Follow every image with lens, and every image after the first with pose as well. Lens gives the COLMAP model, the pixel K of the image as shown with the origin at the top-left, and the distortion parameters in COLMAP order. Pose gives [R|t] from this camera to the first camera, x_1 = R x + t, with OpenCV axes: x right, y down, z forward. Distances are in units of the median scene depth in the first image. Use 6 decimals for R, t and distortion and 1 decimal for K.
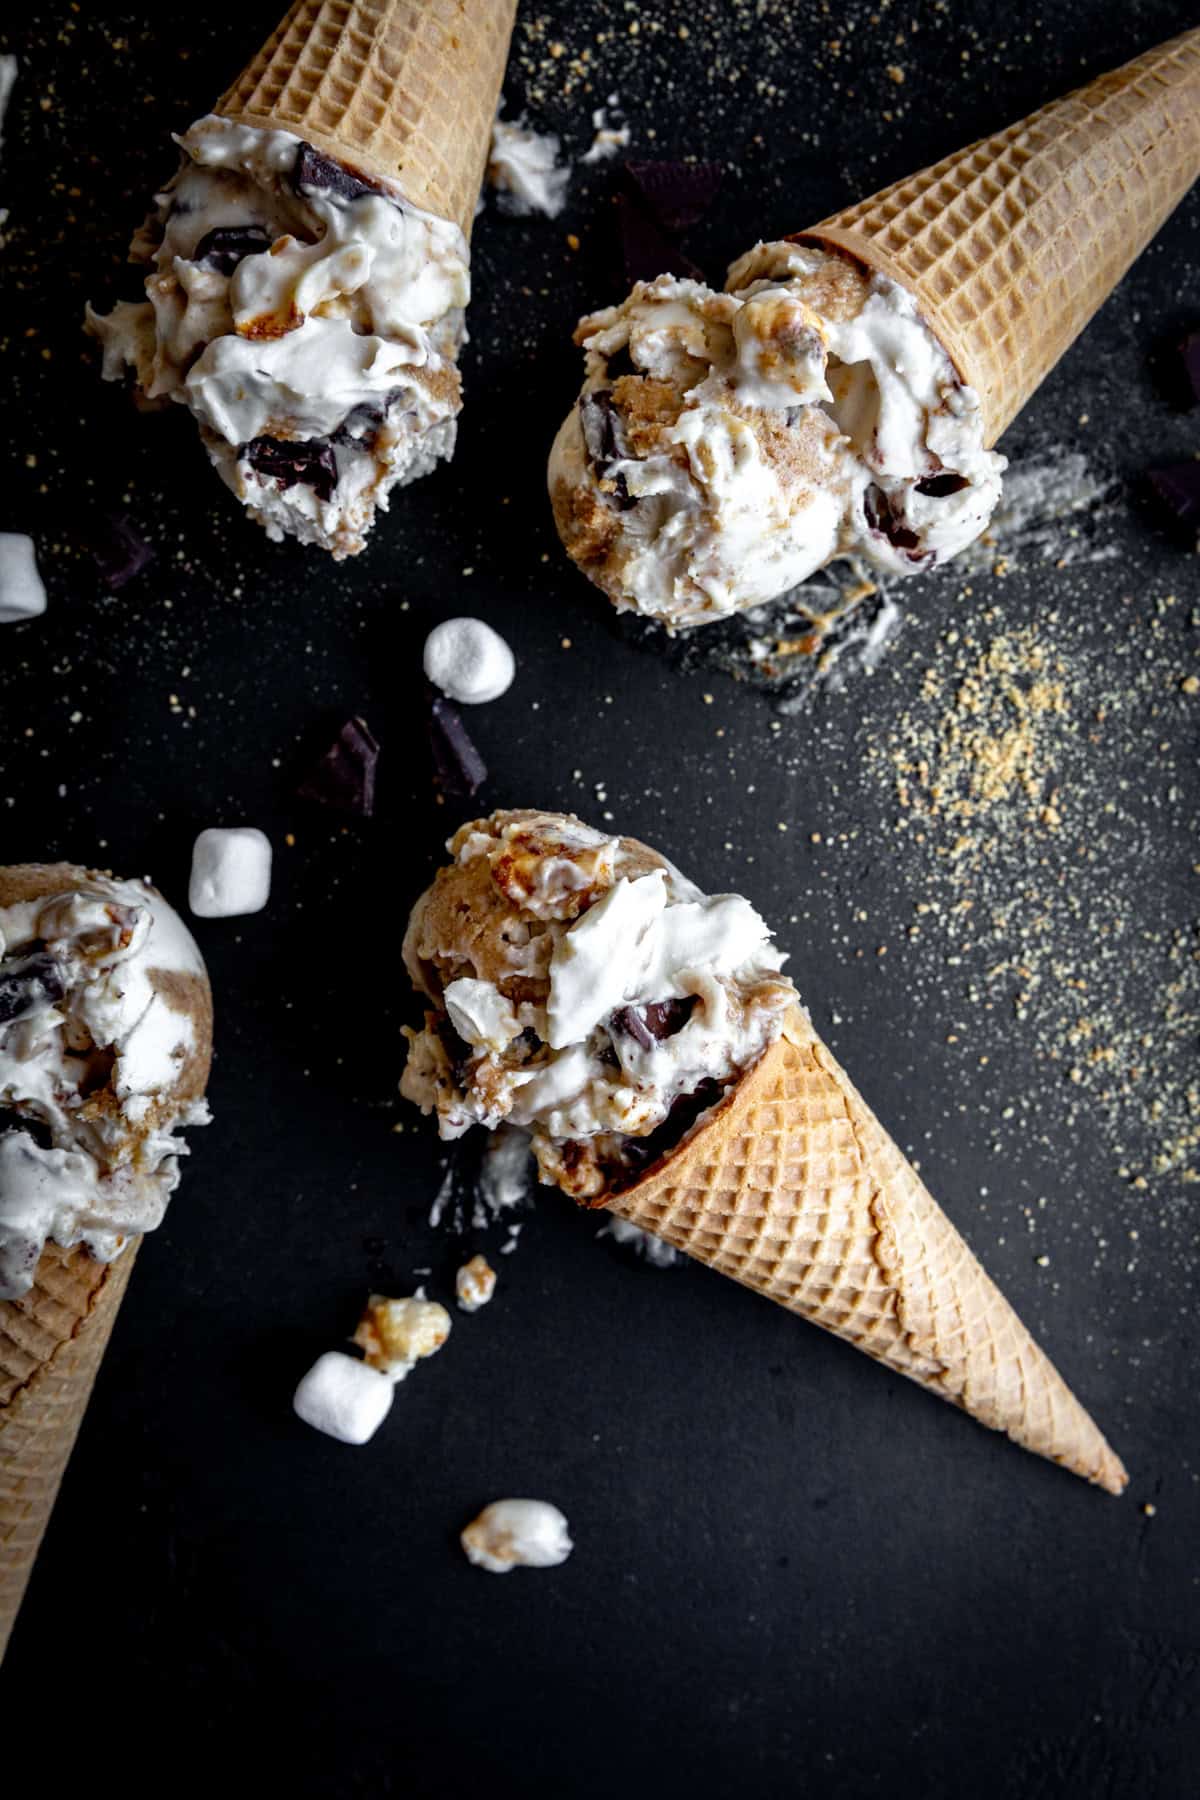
lens RADIAL K [[1779.7, 0, 602.6], [0, 1779.7, 879.0], [0, 0, 1]] dist [-0.013012, 0.038428]
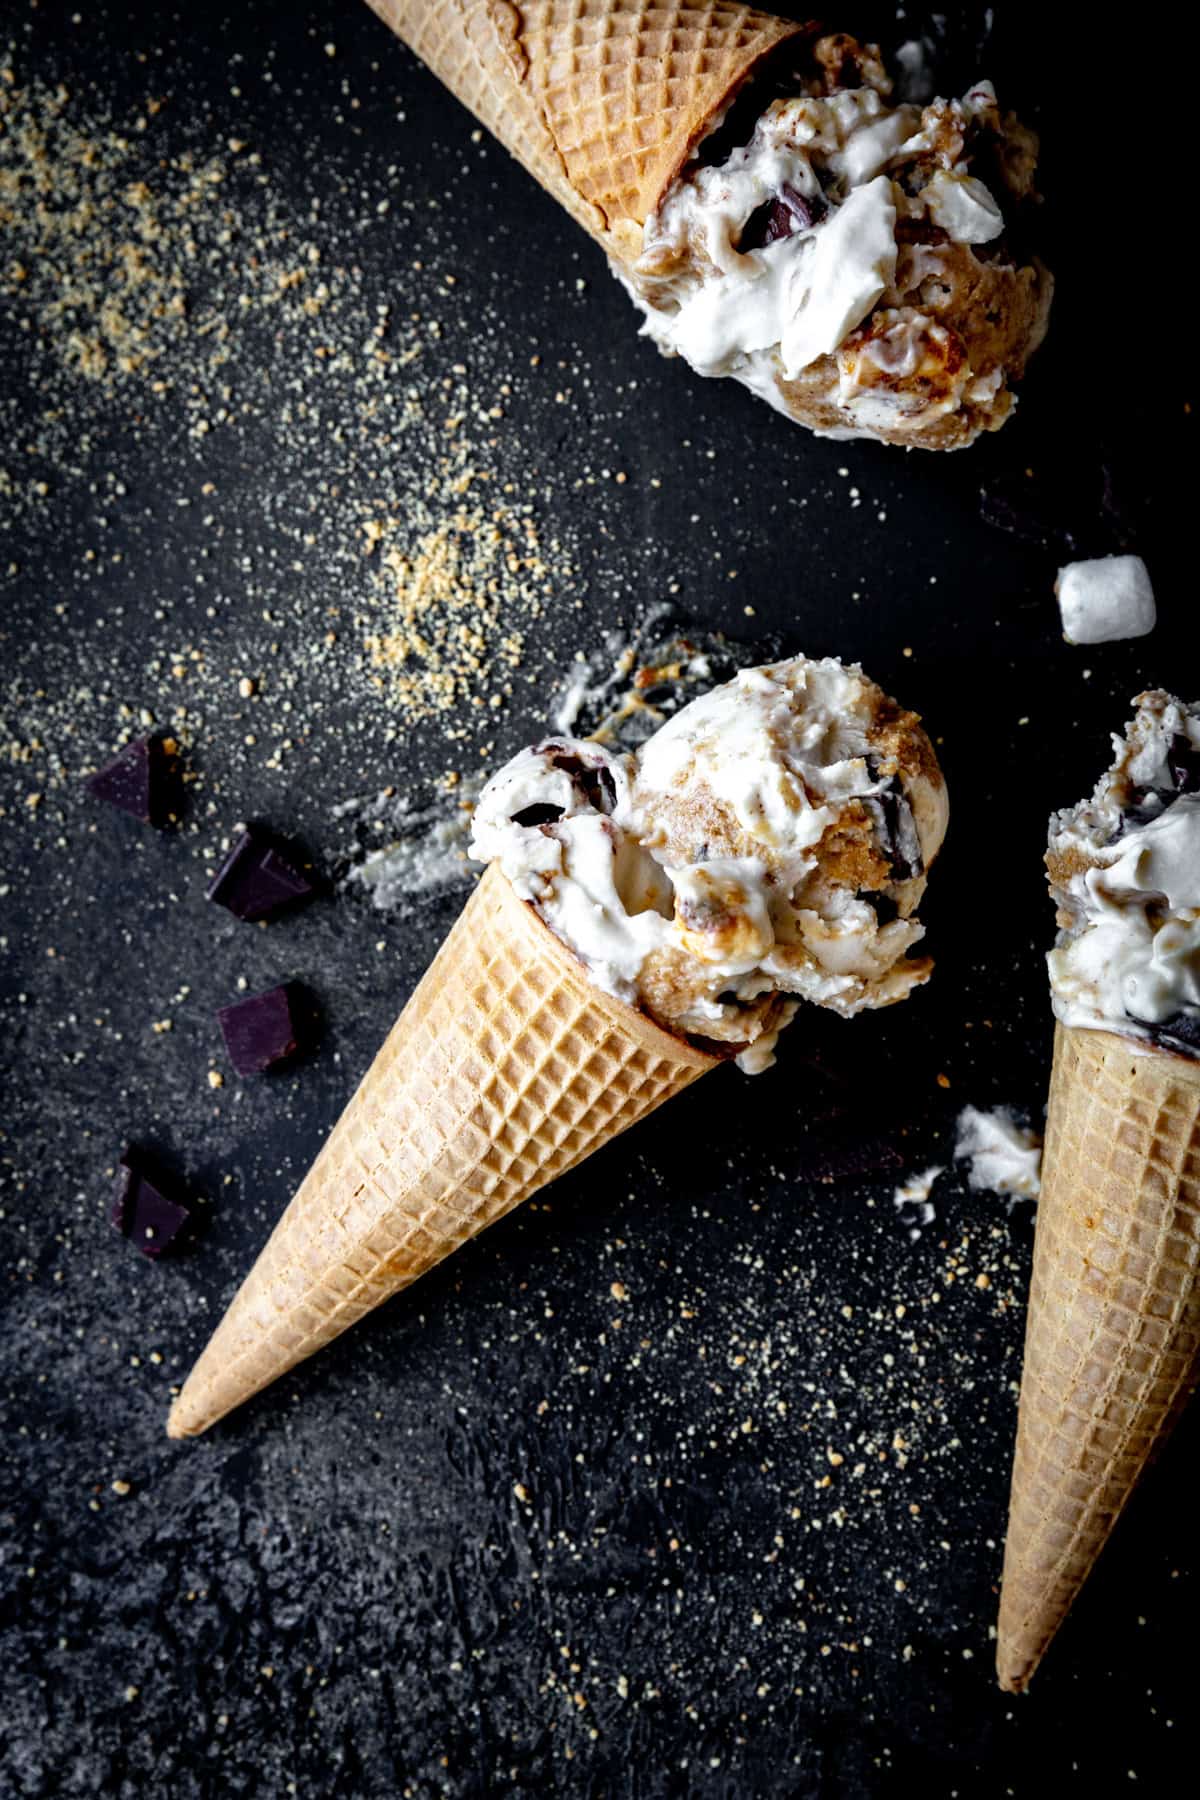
lens RADIAL K [[2495.8, 0, 623.7], [0, 2495.8, 876.2], [0, 0, 1]] dist [-0.034011, 0.135168]
pose [[-0.993065, 0.099461, 0.062685, 0.056681], [-0.100697, -0.994774, -0.016871, -0.211756], [0.060680, -0.023066, 0.997891, -0.306005]]
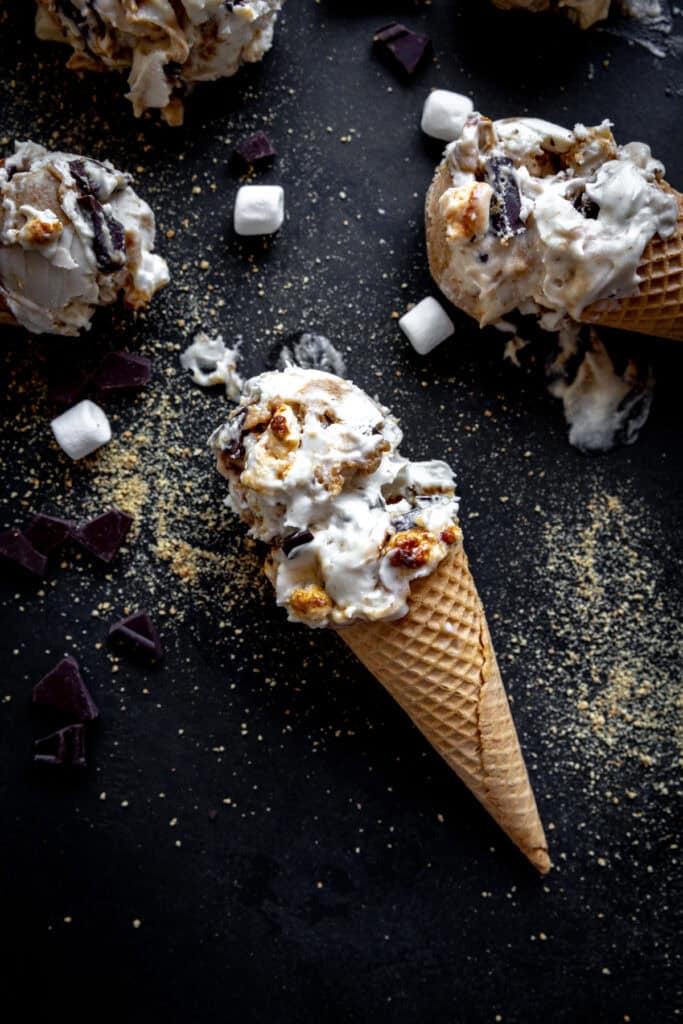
lens RADIAL K [[1015.5, 0, 339.2], [0, 1015.5, 510.5], [0, 0, 1]] dist [-0.019262, 0.032077]
pose [[0.193250, -0.981145, 0.002964, -0.610054], [0.980679, 0.193063, -0.031546, -0.002318], [0.030379, 0.009003, 0.999498, -0.003692]]
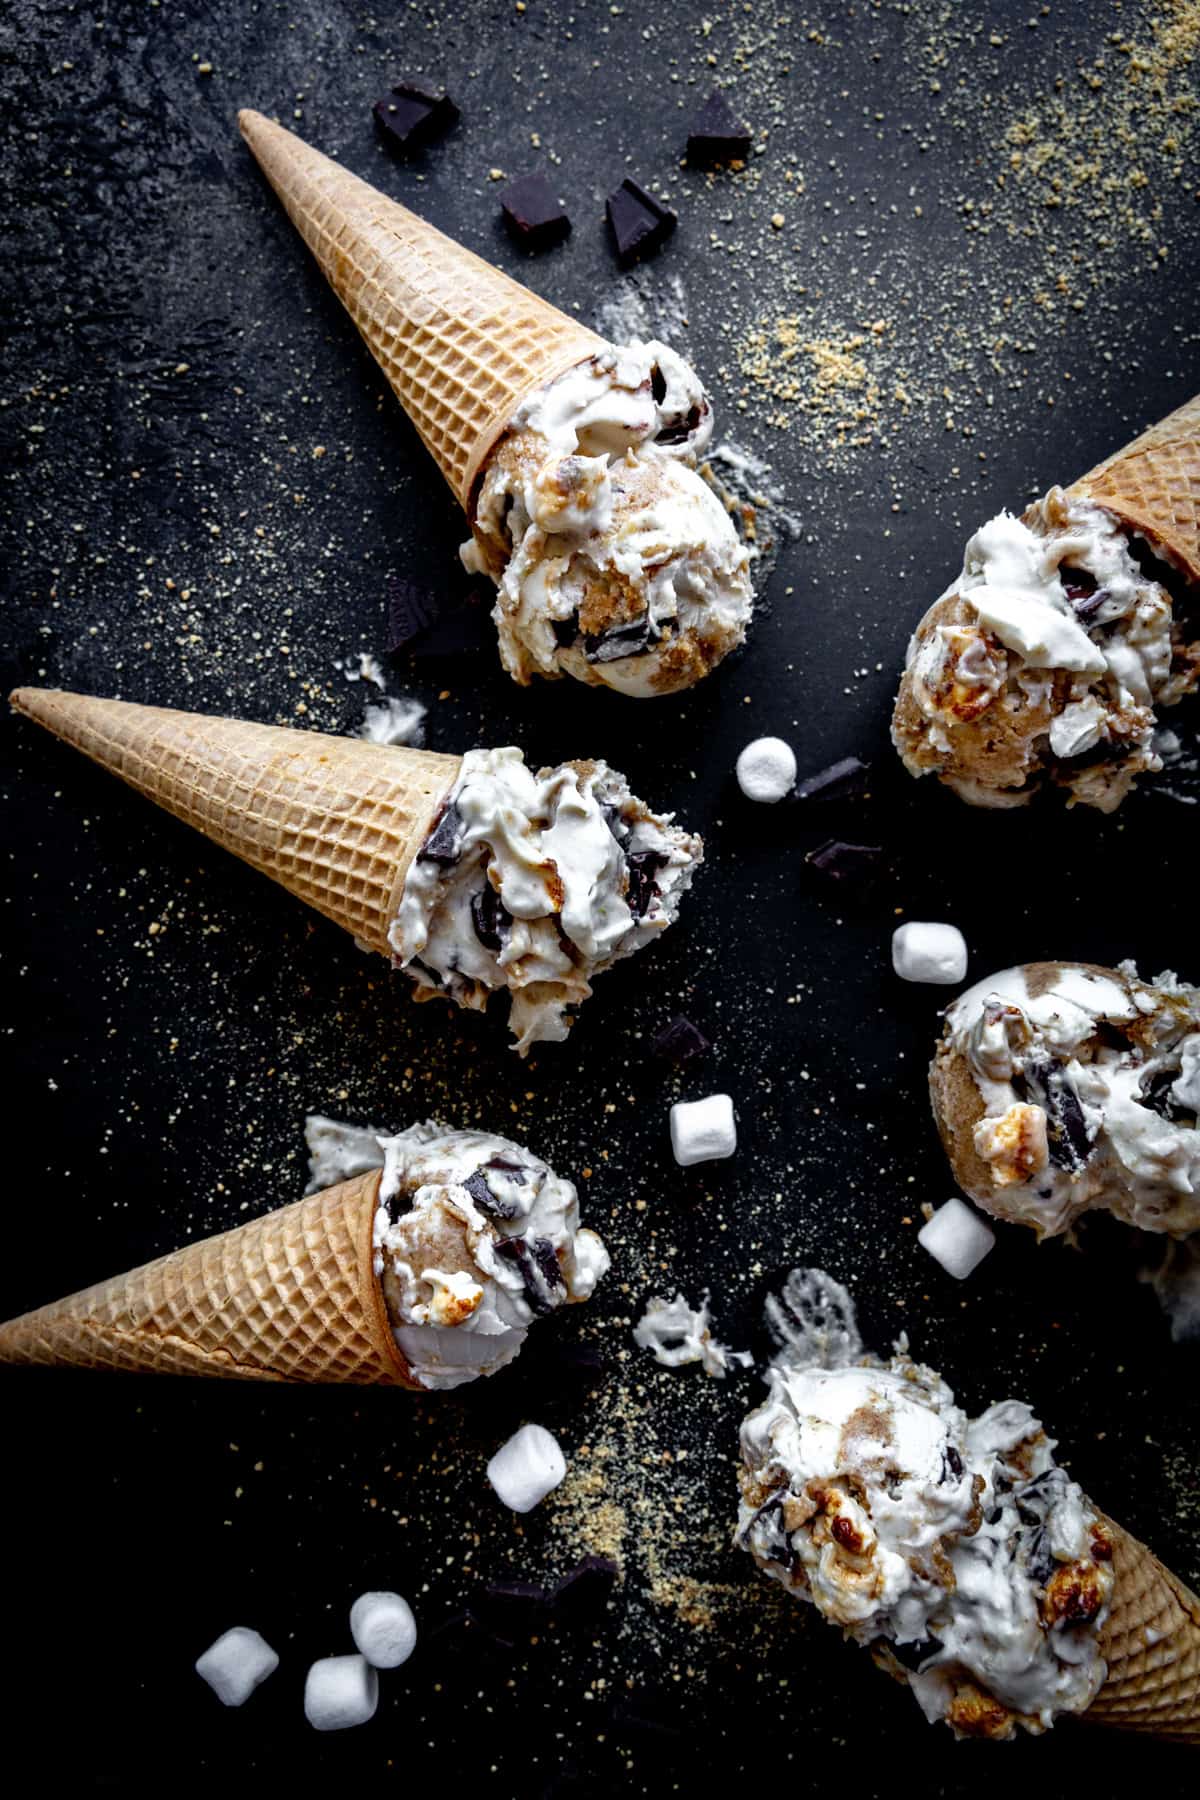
lens RADIAL K [[1274.4, 0, 600.0], [0, 1274.4, 900.0], [0, 0, 1]] dist [0.000314, 0.009427]
pose [[-0.004031, -0.999991, 0.001477, -0.169067], [0.999214, -0.004086, -0.039439, -0.204987], [0.039445, 0.001316, 0.999221, 0.059848]]
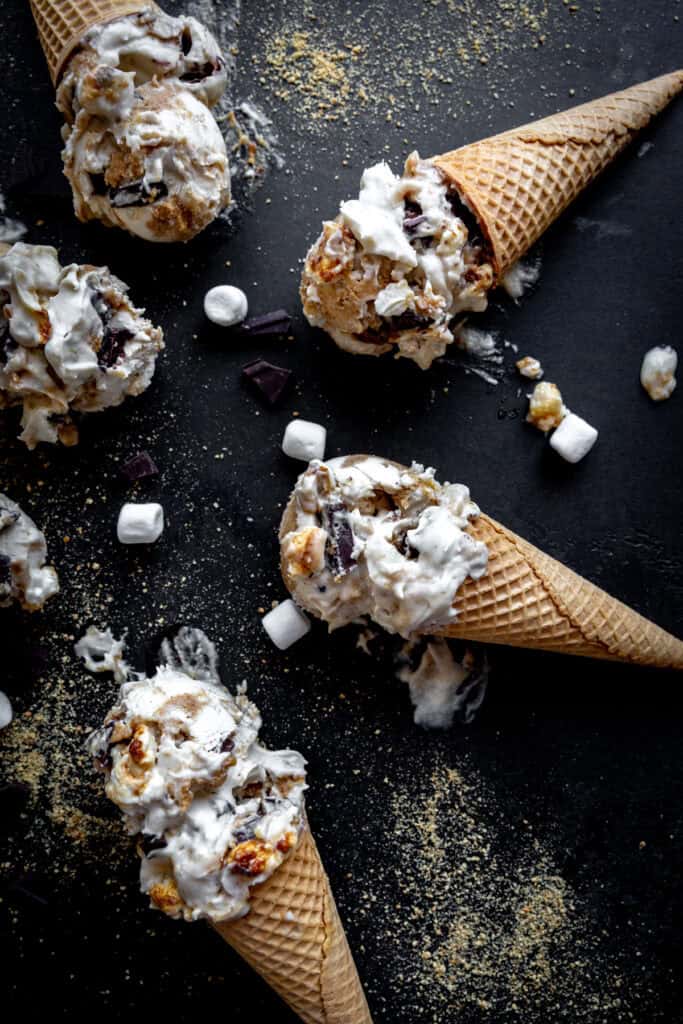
lens RADIAL K [[889.6, 0, 339.3], [0, 889.6, 512.9], [0, 0, 1]] dist [-0.005501, 0.010572]
pose [[0.194251, -0.980620, 0.025499, -0.304626], [0.979892, 0.192767, -0.051493, 0.101264], [0.045580, 0.034989, 0.998348, -0.007202]]
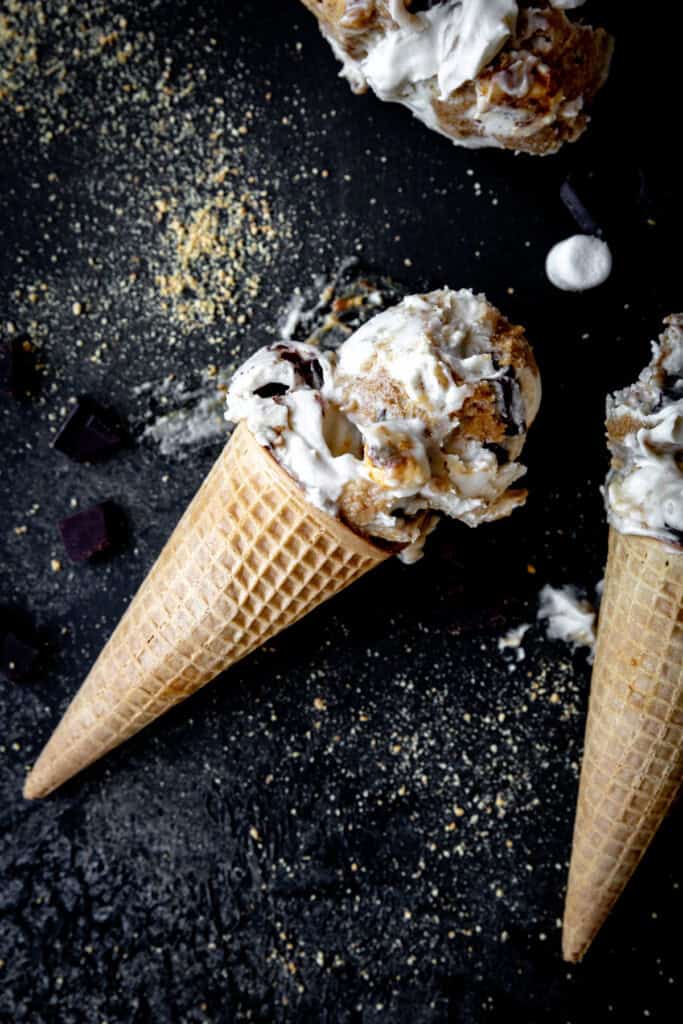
lens RADIAL K [[1311.5, 0, 344.3], [0, 1311.5, 493.2], [0, 0, 1]] dist [-0.025328, 0.079934]
pose [[-0.995614, 0.090675, 0.023033, 0.102831], [-0.091659, -0.994728, -0.045982, -0.233687], [0.018742, -0.047891, 0.998677, -0.056450]]
